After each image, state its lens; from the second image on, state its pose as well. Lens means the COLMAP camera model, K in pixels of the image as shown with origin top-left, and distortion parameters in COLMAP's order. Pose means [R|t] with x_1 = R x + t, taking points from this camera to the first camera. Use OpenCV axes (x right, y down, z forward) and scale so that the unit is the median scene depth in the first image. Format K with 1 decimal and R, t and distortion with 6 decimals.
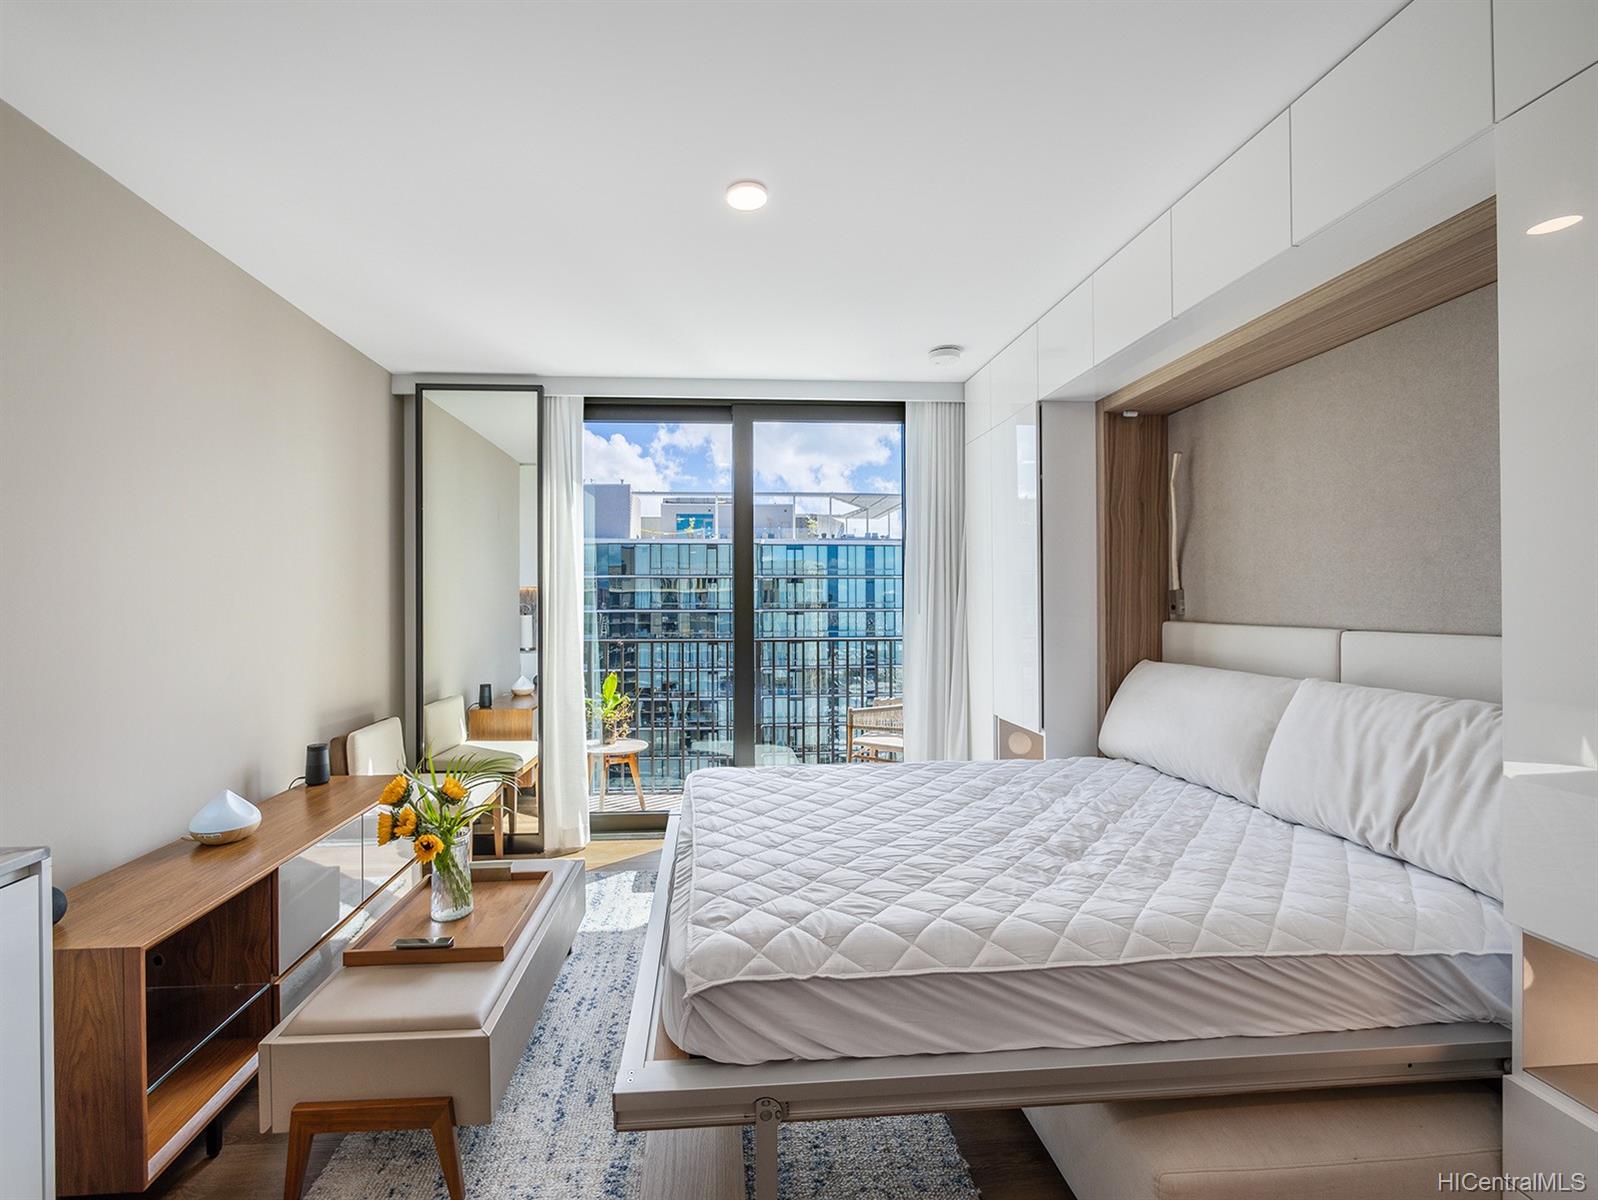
lens RADIAL K [[677.9, 0, 770.5], [0, 677.9, 598.6], [0, 0, 1]] dist [-0.005063, -0.000270]
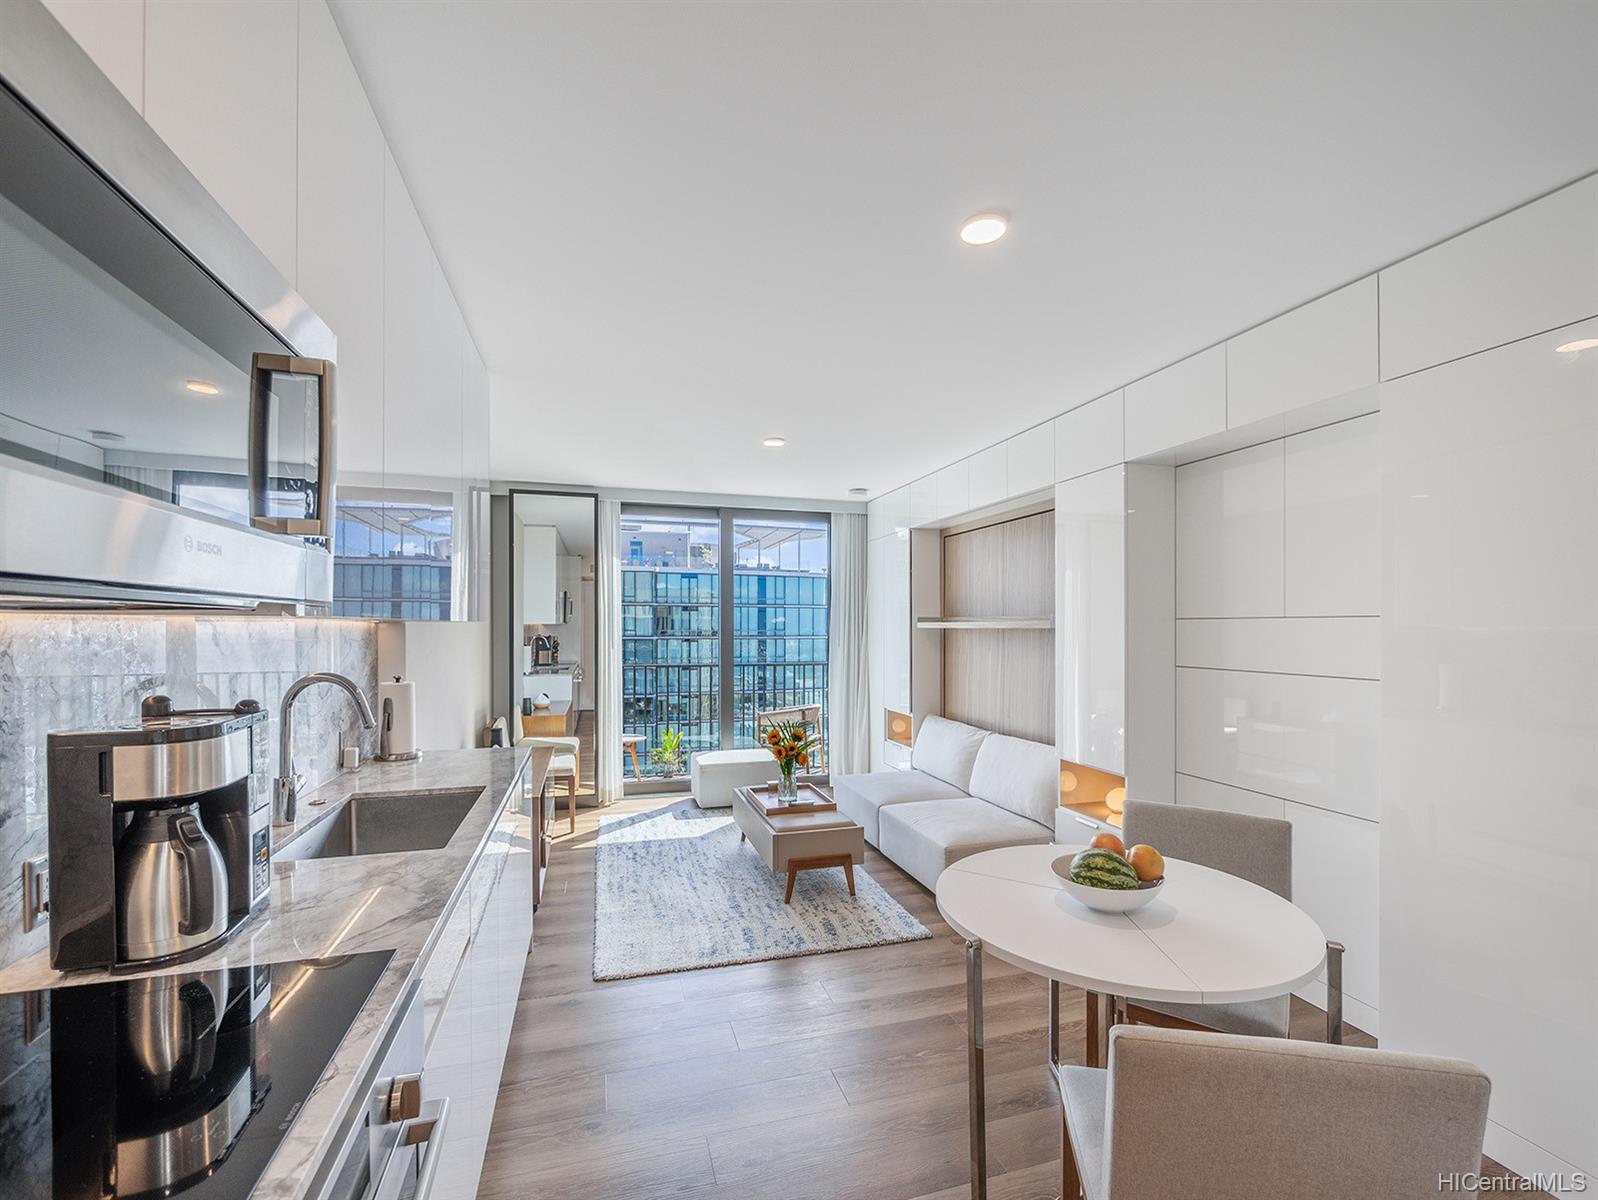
lens RADIAL K [[677.9, 0, 787.8], [0, 677.9, 633.4], [0, 0, 1]] dist [-0.005063, -0.000270]
pose [[0.981518, 0.004268, 0.191321, -0.209459], [-0.006591, 0.999912, 0.011508, -0.028527], [-0.191255, -0.012557, 0.981460, -0.545347]]
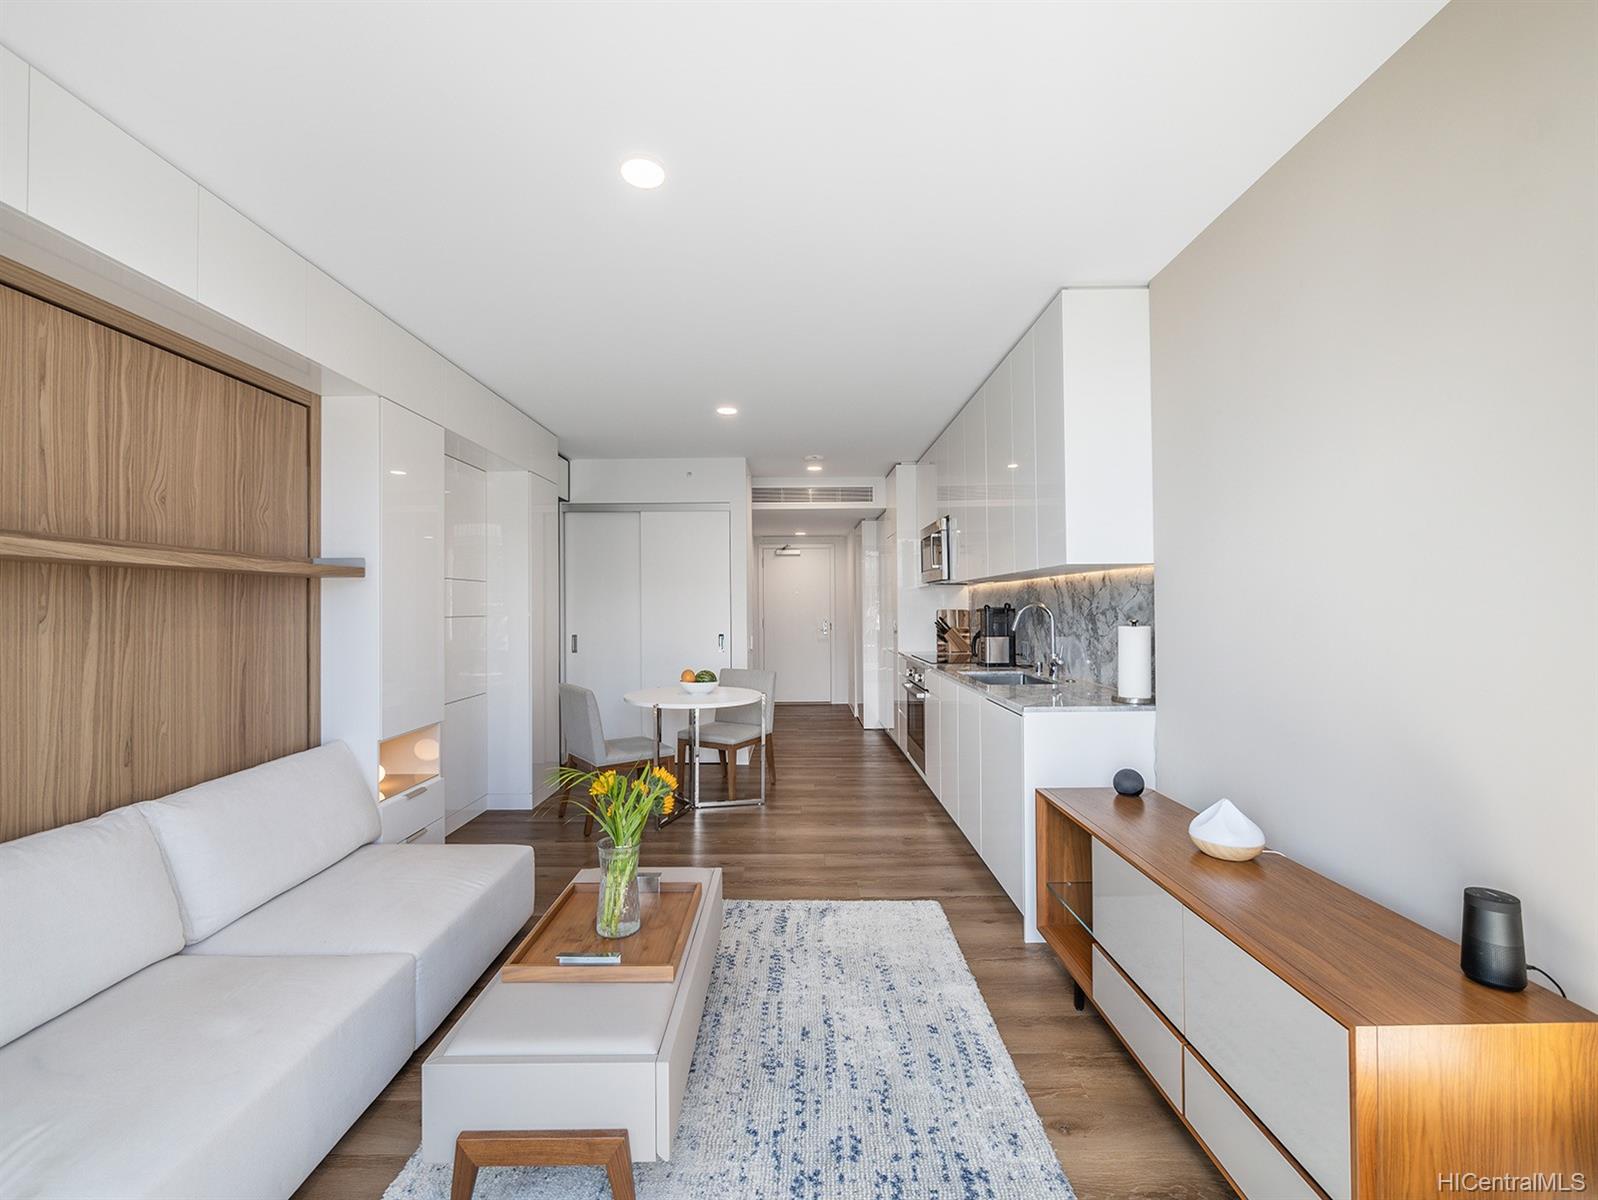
lens RADIAL K [[677.9, 0, 800.0], [0, 677.9, 598.9], [0, 0, 1]] dist [-0.005063, -0.000270]
pose [[-0.996602, 0.013752, 0.081215, -0.179609], [0.012679, 0.999826, -0.013717, 0.013985], [-0.081389, -0.012641, -0.996602, 1.069525]]
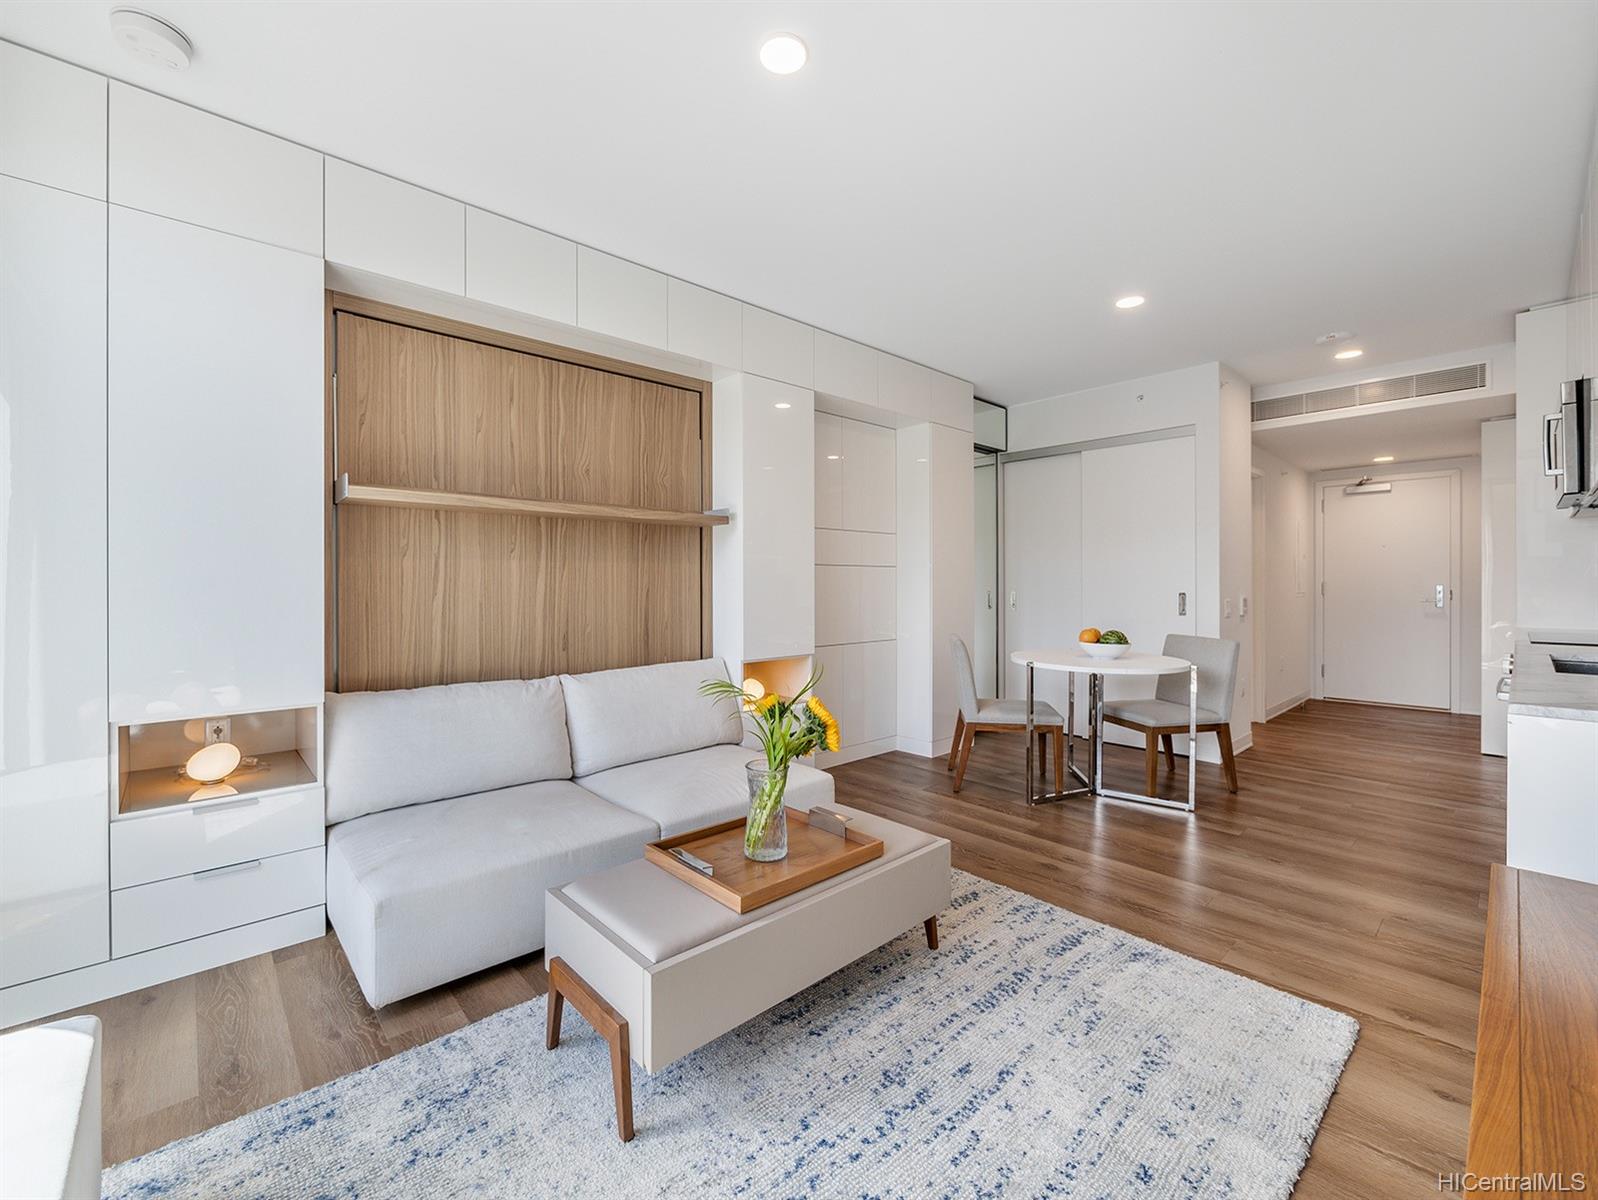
lens RADIAL K [[677.9, 0, 782.6], [0, 677.9, 583.8], [0, 0, 1]] dist [-0.005063, -0.000270]
pose [[-0.606085, 0.006281, 0.795375, -0.409013], [0.002309, 0.999979, -0.006137, 0.060310], [-0.795397, -0.001883, -0.606086, 0.856020]]
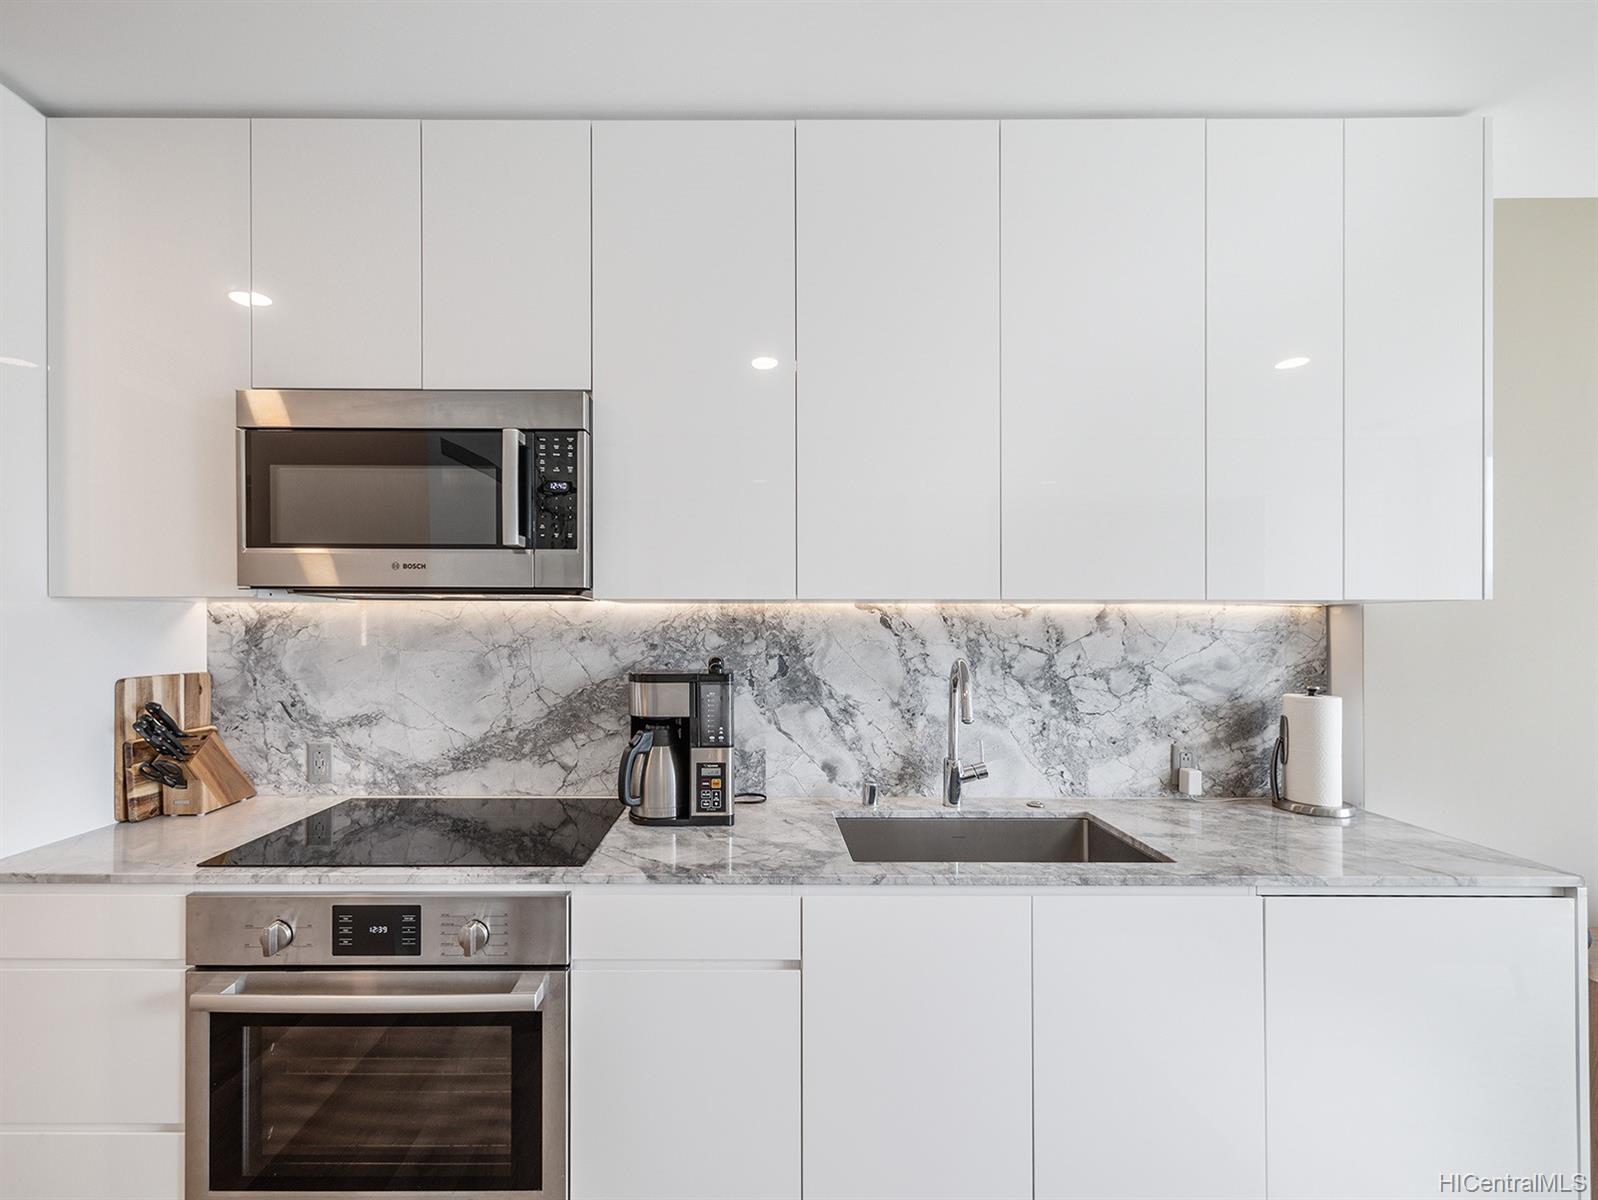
lens RADIAL K [[677.9, 0, 753.3], [0, 677.9, 622.6], [0, 0, 1]] dist [-0.005063, -0.000270]
pose [[-0.090954, -0.005867, -0.995838, 0.043681], [0.002168, 0.999979, -0.006089, -0.012474], [0.995853, -0.002713, -0.090939, -0.080141]]
